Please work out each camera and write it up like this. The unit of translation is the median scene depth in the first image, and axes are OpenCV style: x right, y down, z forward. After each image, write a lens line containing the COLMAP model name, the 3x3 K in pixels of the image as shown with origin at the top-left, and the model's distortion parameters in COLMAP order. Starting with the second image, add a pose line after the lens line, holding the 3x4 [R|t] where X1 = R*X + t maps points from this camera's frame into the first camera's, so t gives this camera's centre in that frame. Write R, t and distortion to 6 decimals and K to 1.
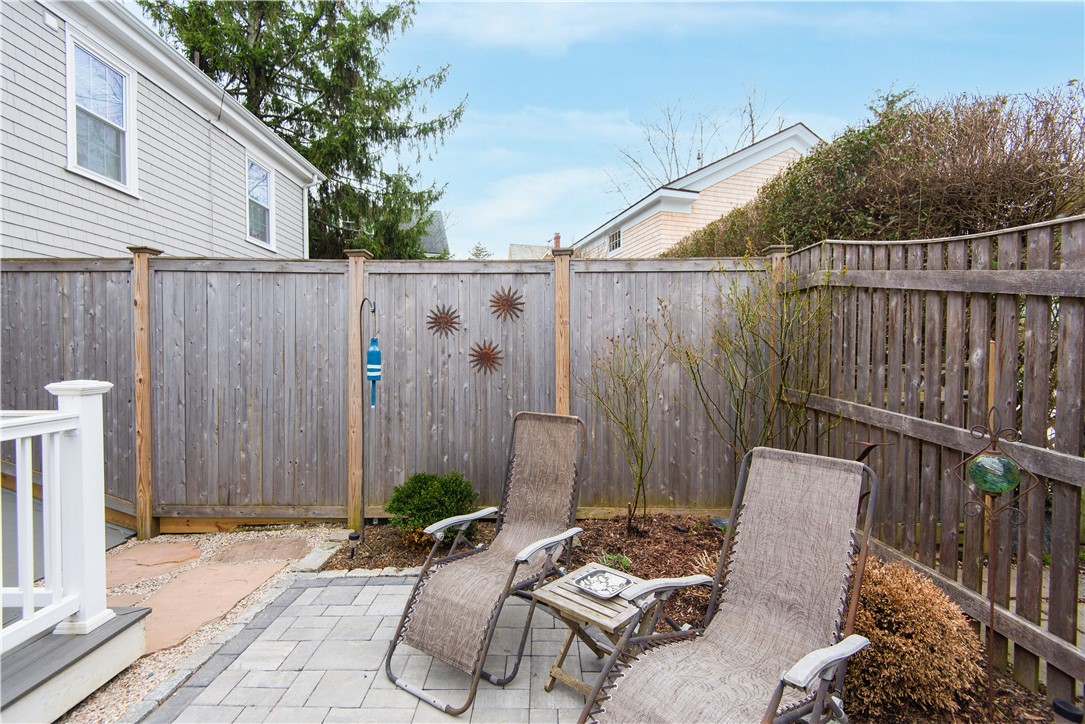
lens RADIAL K [[497.4, 0, 538.5], [0, 497.4, 366.7], [0, 0, 1]] dist [0.028973, -0.014506]
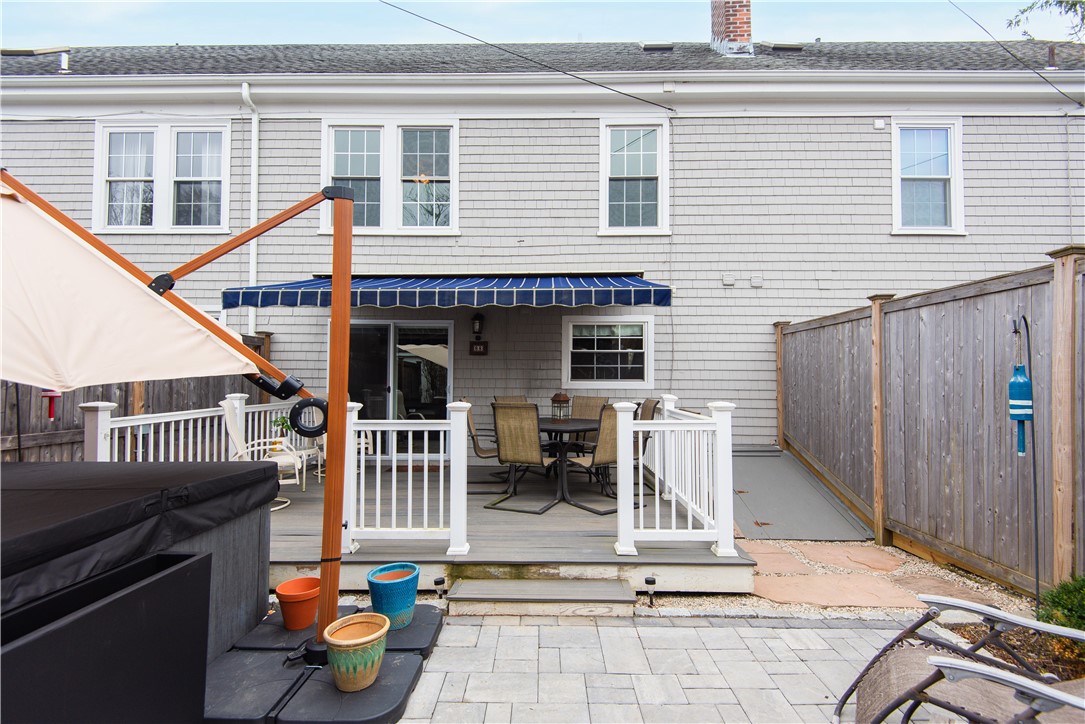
lens RADIAL K [[501.1, 0, 541.7], [0, 501.1, 368.9], [0, 0, 1]] dist [0.034610, -0.021394]
pose [[-0.008236, -0.028328, -0.999565, 0.401859], [-0.023168, 0.999336, -0.028131, -0.011231], [0.999698, 0.022926, -0.008887, 0.223122]]
